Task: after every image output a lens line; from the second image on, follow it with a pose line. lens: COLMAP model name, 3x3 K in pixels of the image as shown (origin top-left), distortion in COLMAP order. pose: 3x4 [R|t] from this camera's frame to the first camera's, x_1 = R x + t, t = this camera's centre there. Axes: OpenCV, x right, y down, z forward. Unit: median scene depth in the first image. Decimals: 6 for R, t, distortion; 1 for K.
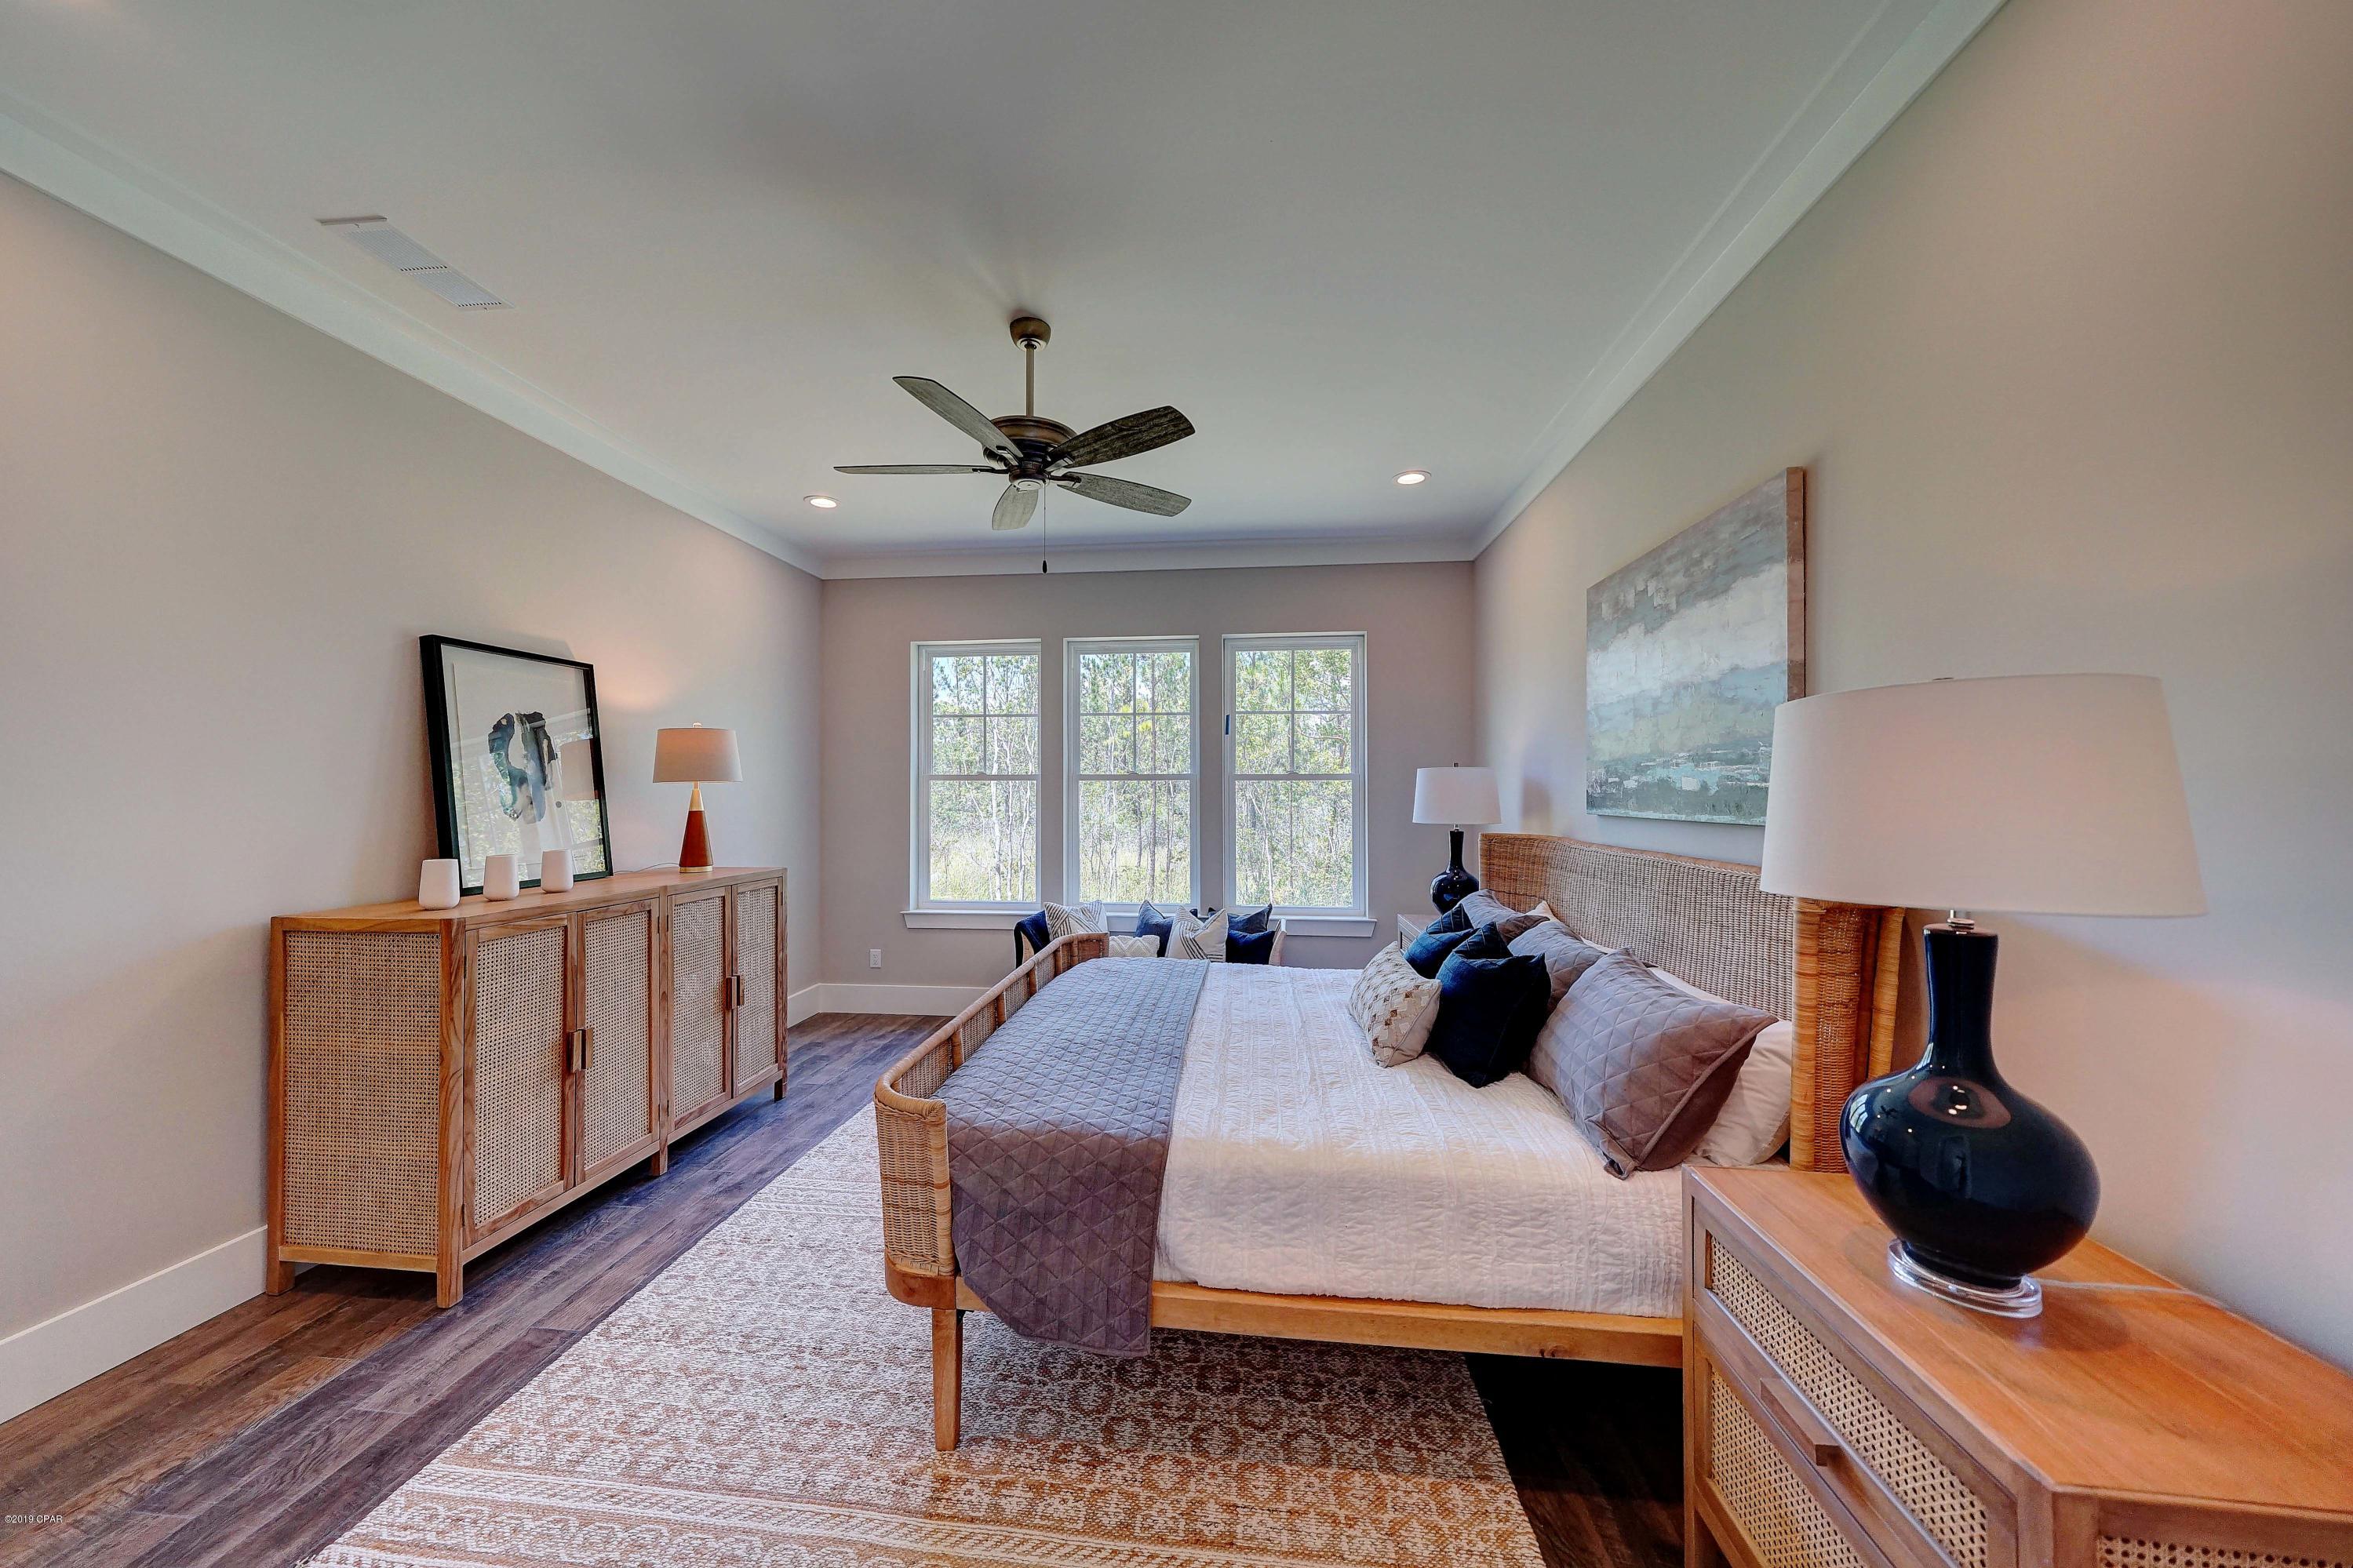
lens RADIAL K [[802.5, 0, 1191.6], [0, 802.5, 795.0], [0, 0, 1]] dist [0.000590, 0.000150]
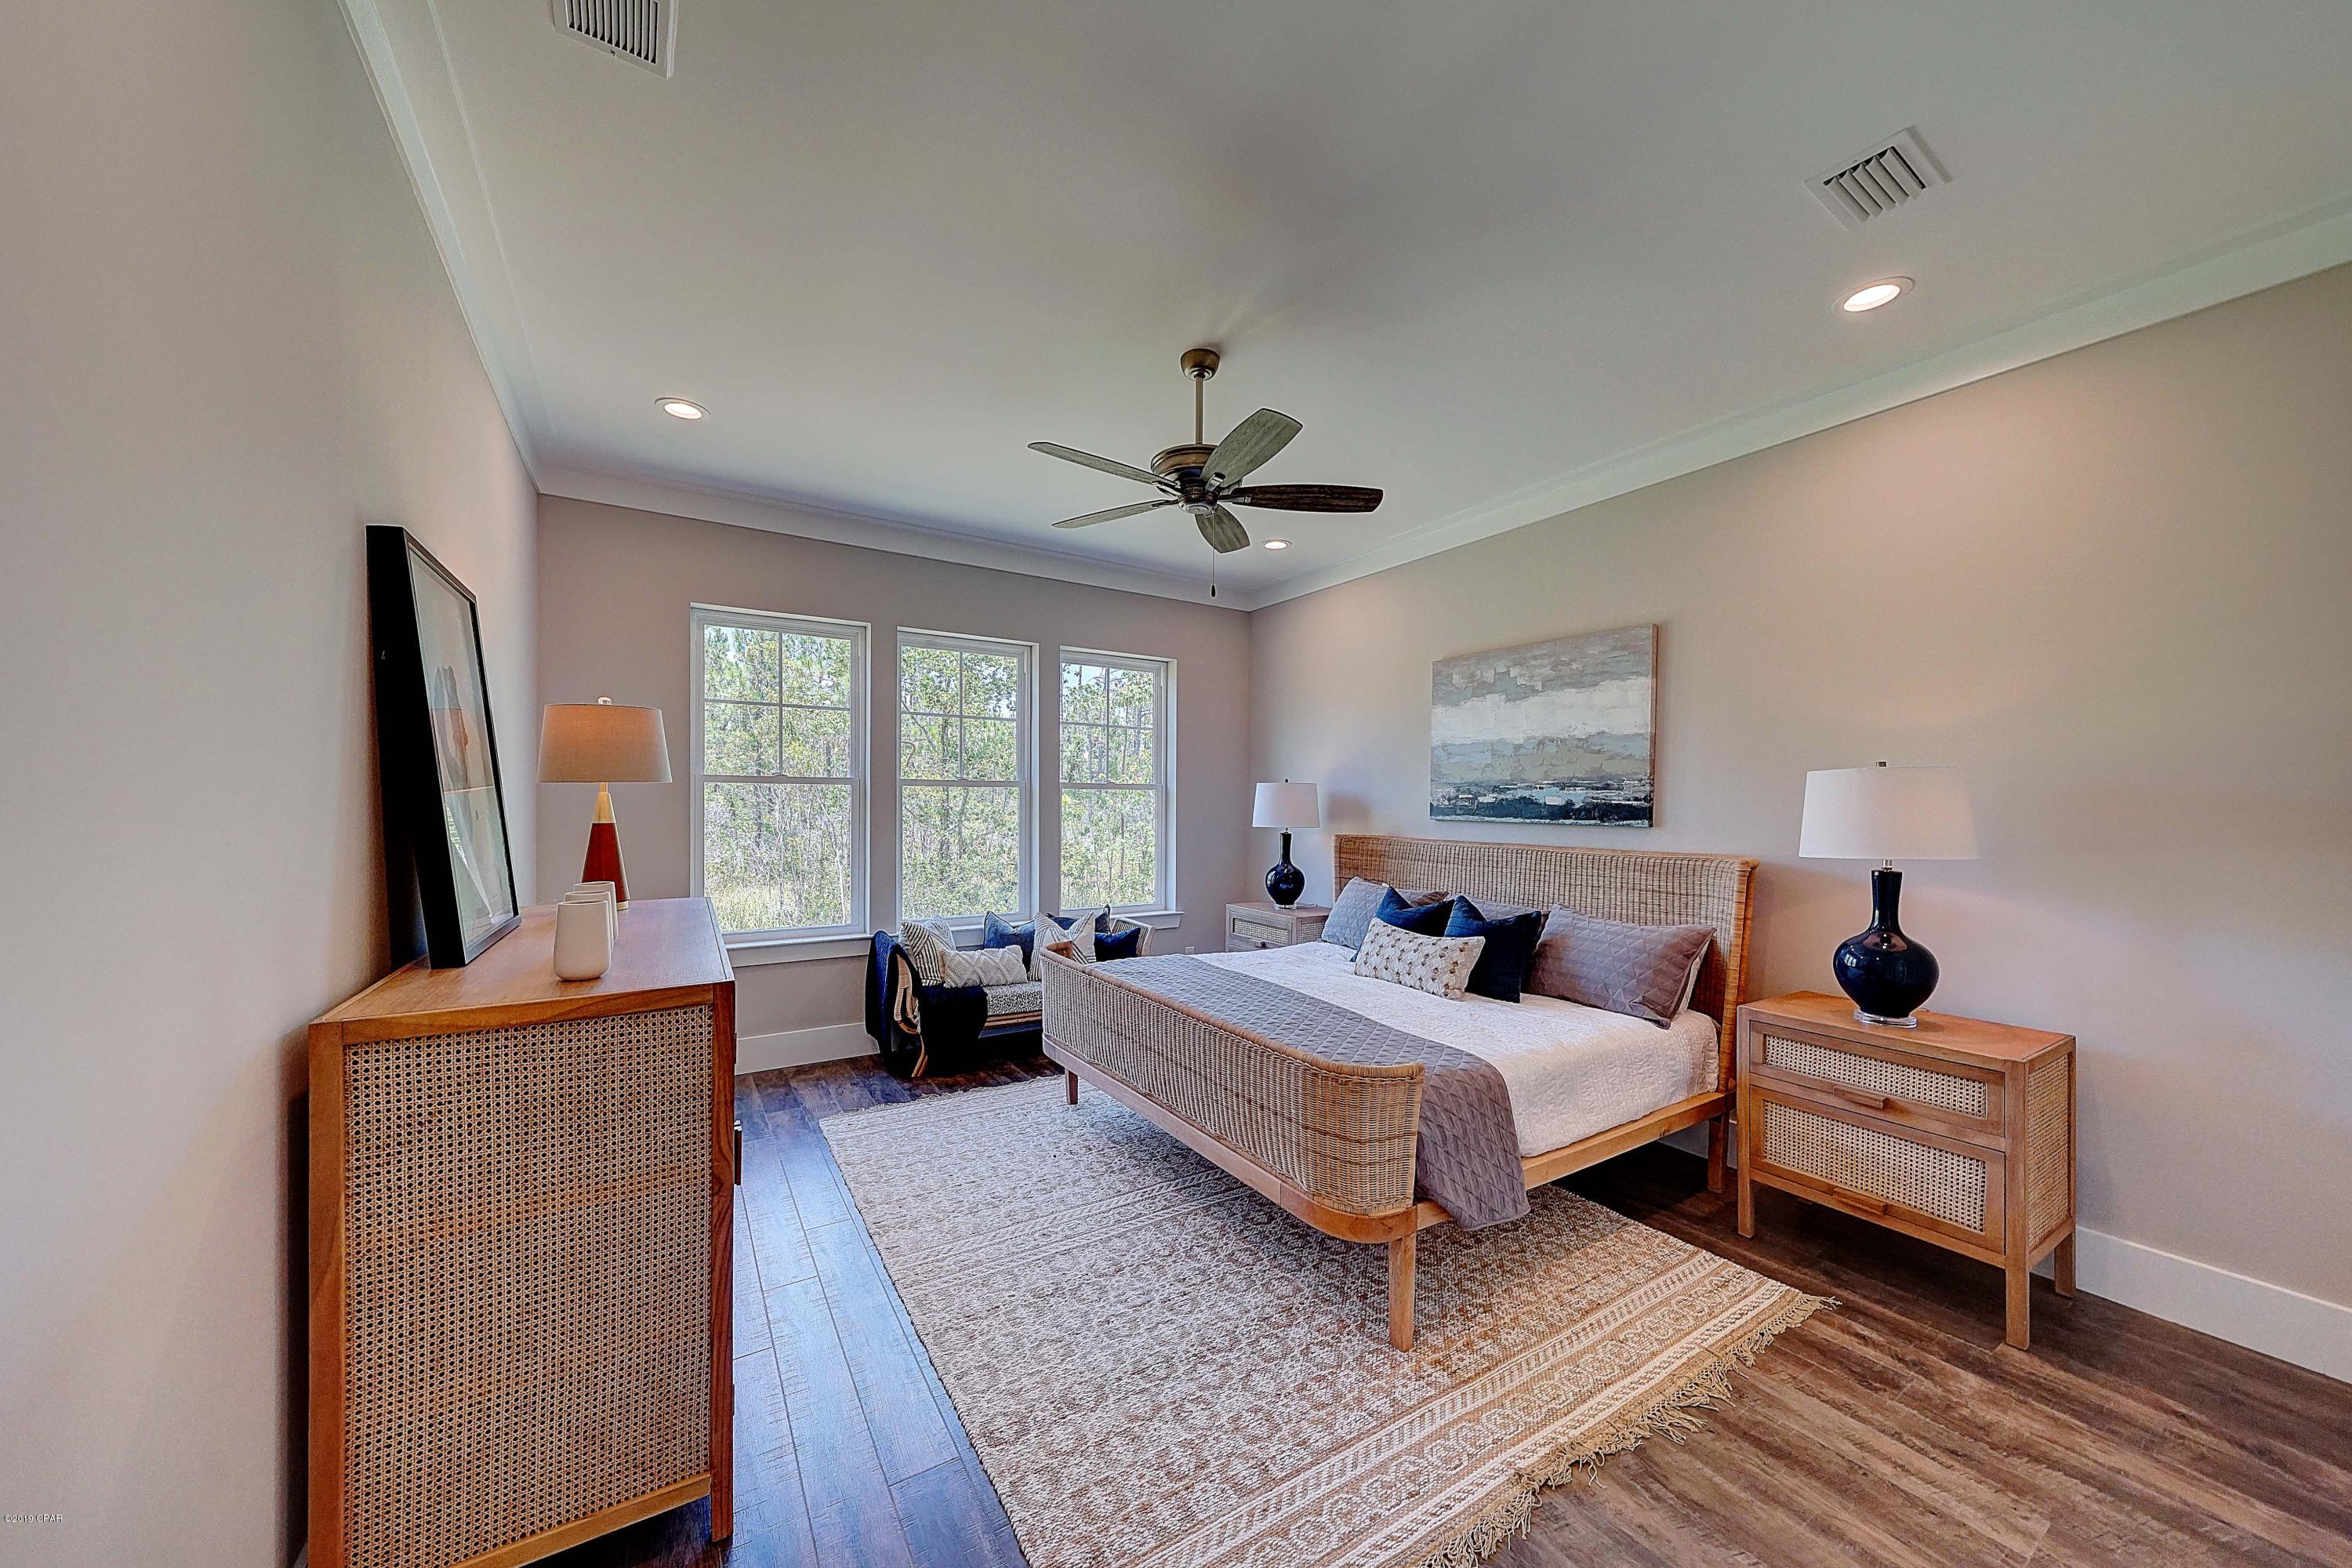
lens RADIAL K [[802.2, 0, 1194.6], [0, 802.2, 814.1], [0, 0, 1]] dist [0.000590, 0.000150]
pose [[0.783022, -0.002856, 0.621988, -0.936339], [-0.008982, 0.999833, 0.015899, -0.006069], [-0.621929, -0.018036, 0.782866, 0.191135]]
